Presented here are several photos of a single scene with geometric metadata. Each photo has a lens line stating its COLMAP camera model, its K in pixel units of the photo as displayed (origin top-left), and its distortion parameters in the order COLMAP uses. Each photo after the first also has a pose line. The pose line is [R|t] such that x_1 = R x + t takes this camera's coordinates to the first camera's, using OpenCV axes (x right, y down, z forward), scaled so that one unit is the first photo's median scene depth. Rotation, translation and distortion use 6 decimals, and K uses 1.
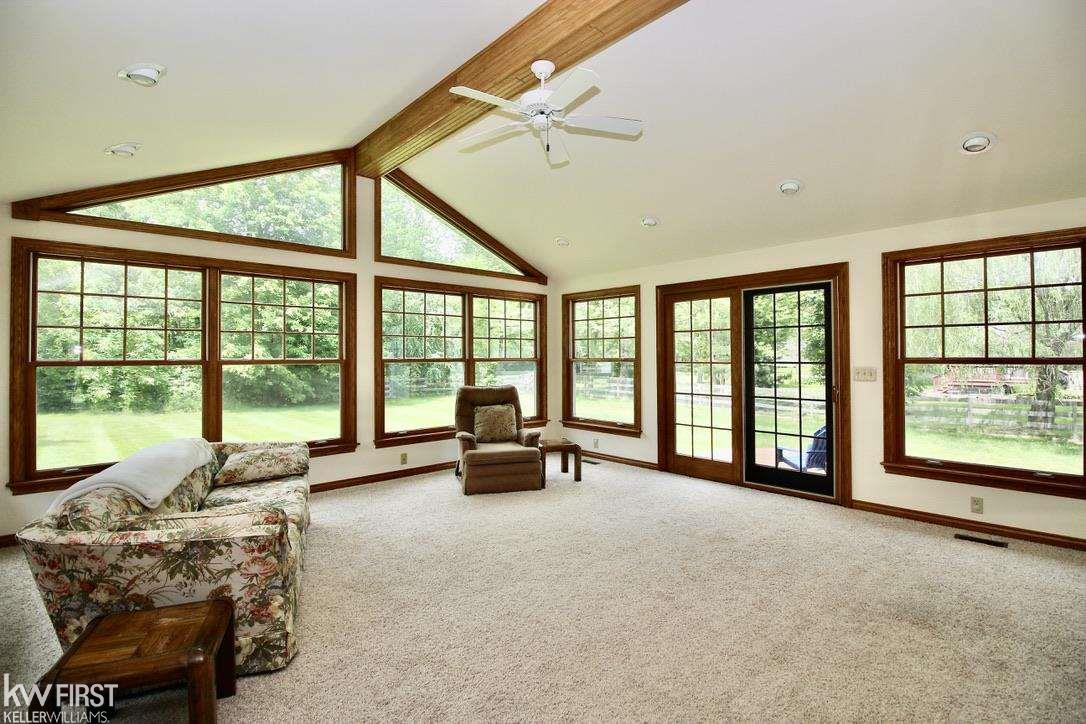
lens RADIAL K [[516.2, 0, 540.9], [0, 516.2, 349.9], [0, 0, 1]] dist [-0.016327, -0.001497]
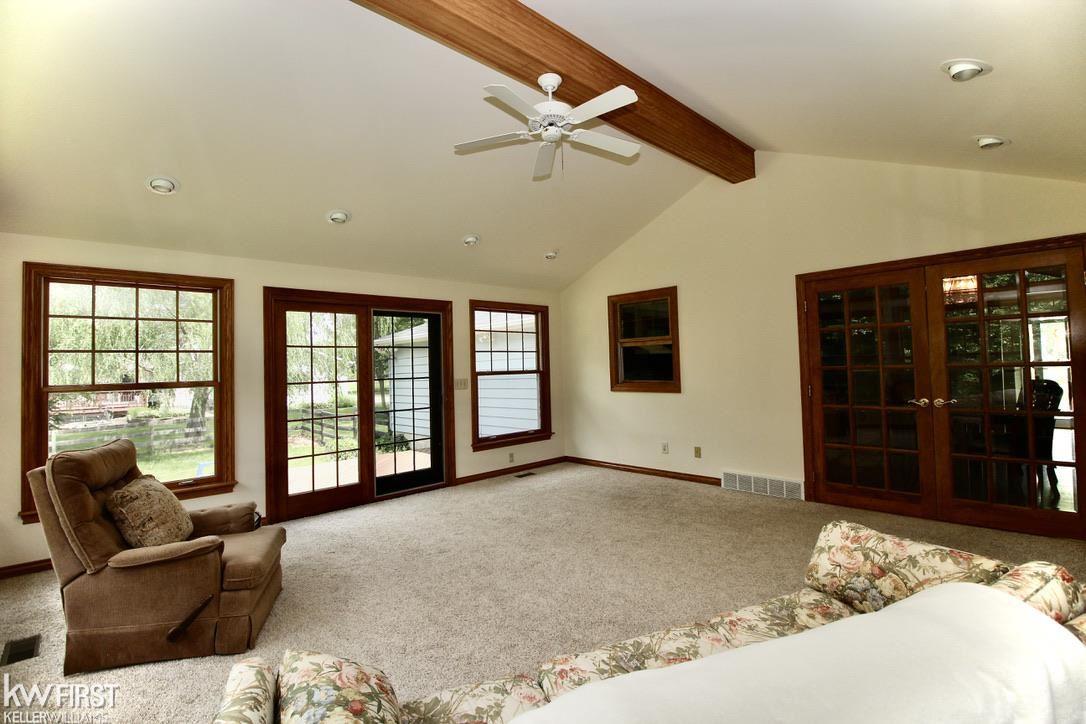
lens RADIAL K [[516.2, 0, 540.9], [0, 516.2, 349.9], [0, 0, 1]] dist [-0.016327, -0.001497]
pose [[-0.034821, 0.041011, 0.998552, -0.624955], [0.018063, 0.999020, -0.040401, 0.011904], [-0.999230, 0.016630, -0.035528, 0.677637]]
